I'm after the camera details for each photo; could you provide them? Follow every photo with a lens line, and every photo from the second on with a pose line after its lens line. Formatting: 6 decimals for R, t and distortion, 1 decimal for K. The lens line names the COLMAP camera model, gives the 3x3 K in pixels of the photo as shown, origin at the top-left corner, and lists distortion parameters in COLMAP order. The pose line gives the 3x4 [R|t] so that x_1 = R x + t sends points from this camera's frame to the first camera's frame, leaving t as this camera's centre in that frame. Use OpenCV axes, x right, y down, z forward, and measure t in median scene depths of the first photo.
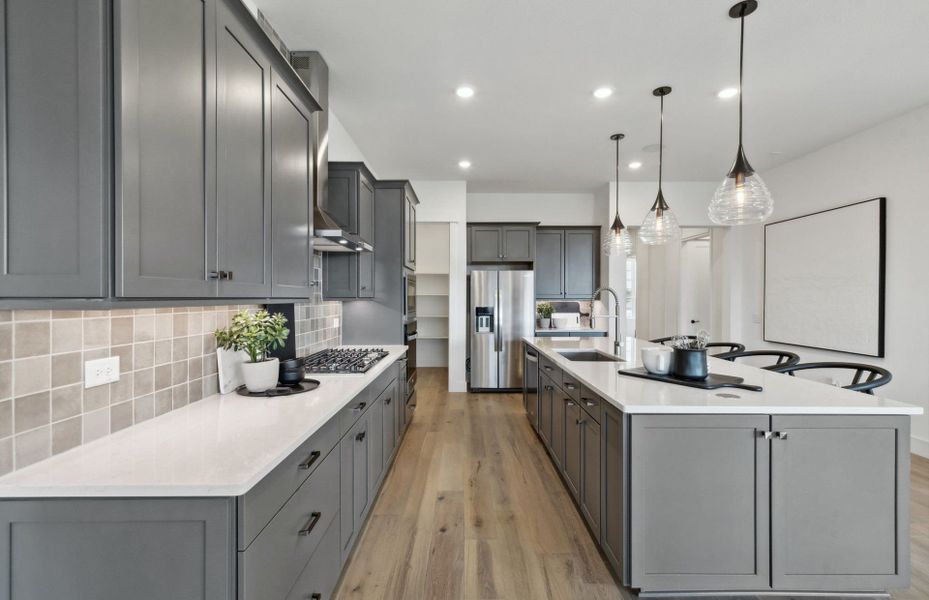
lens RADIAL K [[424.0, 0, 464.7], [0, 424.0, 299.5], [0, 0, 1]] dist [-0.000109, 0.000006]
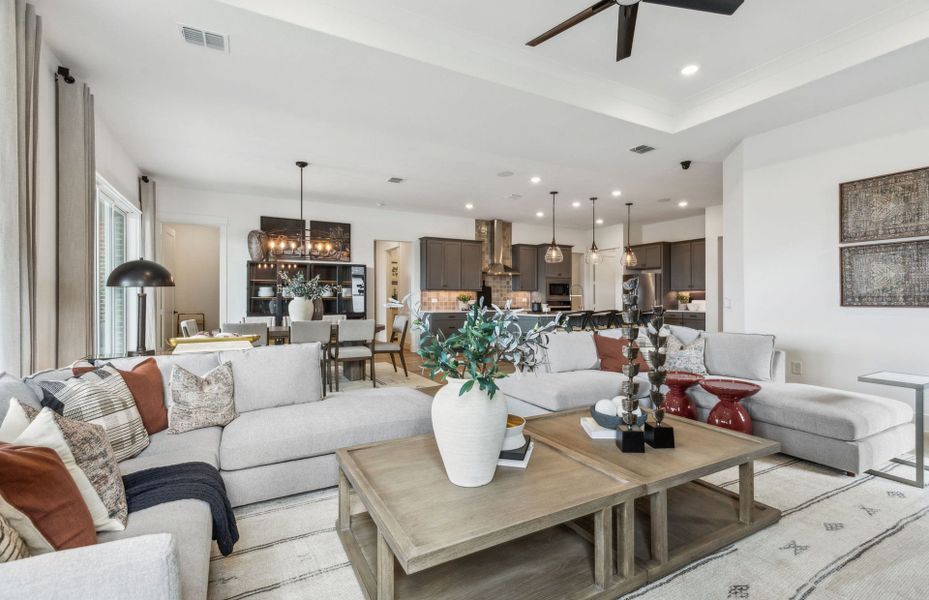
lens RADIAL K [[424.0, 0, 463.4], [0, 424.0, 298.4], [0, 0, 1]] dist [-0.000109, 0.000006]
pose [[0.472159, -0.002167, -0.881511, 4.016515], [-0.001297, 0.999994, -0.003154, 0.119244], [0.881512, 0.002633, 0.472154, -1.340757]]
